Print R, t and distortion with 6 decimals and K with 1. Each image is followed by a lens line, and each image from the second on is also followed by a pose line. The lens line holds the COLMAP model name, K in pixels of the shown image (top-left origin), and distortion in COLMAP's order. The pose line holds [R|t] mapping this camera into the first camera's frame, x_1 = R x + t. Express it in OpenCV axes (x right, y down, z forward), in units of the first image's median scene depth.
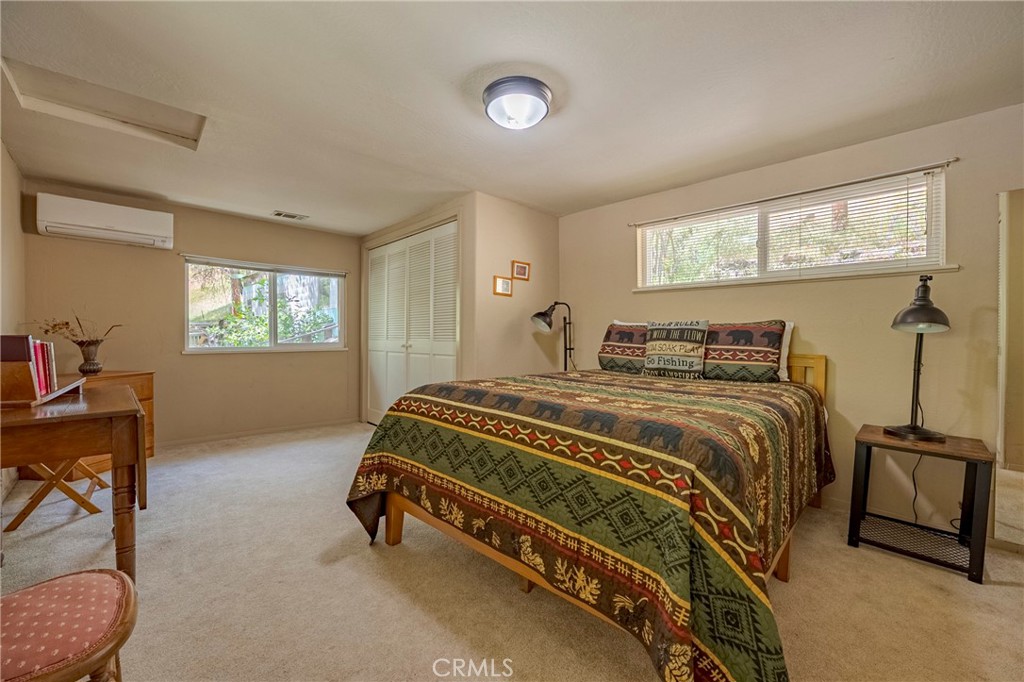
lens RADIAL K [[406.5, 0, 510.7], [0, 406.5, 341.8], [0, 0, 1]] dist [-0.012250, 0.000505]
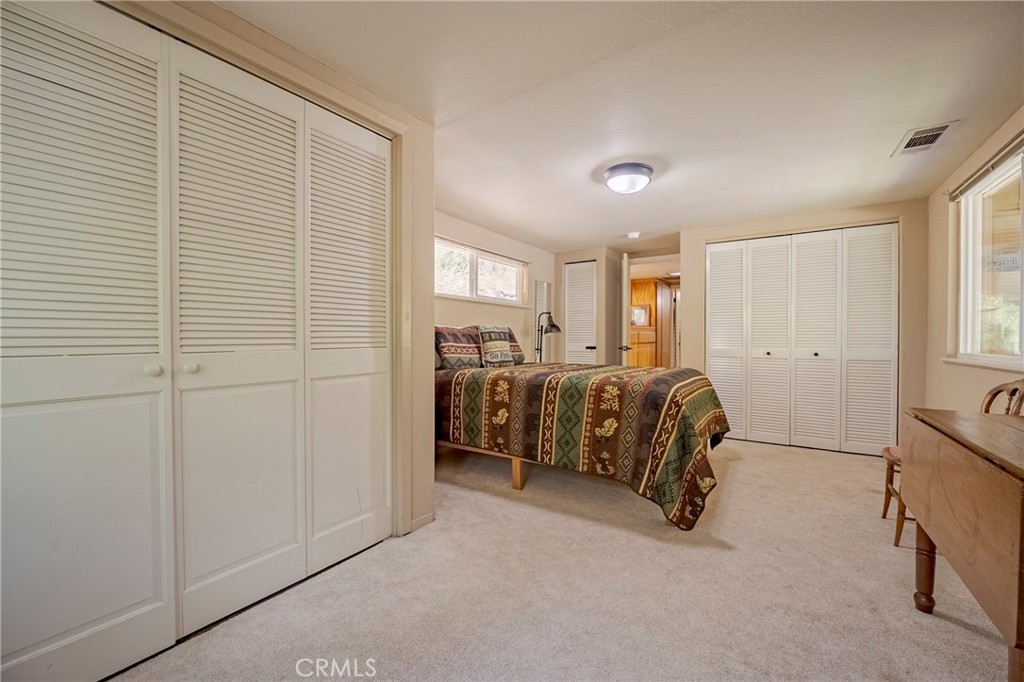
lens RADIAL K [[406.5, 0, 510.8], [0, 406.5, 338.7], [0, 0, 1]] dist [-0.012250, 0.000505]
pose [[-0.190881, -0.013906, 0.981515, -0.939167], [0.007581, 0.999849, 0.015640, -0.029313], [-0.981584, 0.010426, -0.190746, 1.194117]]
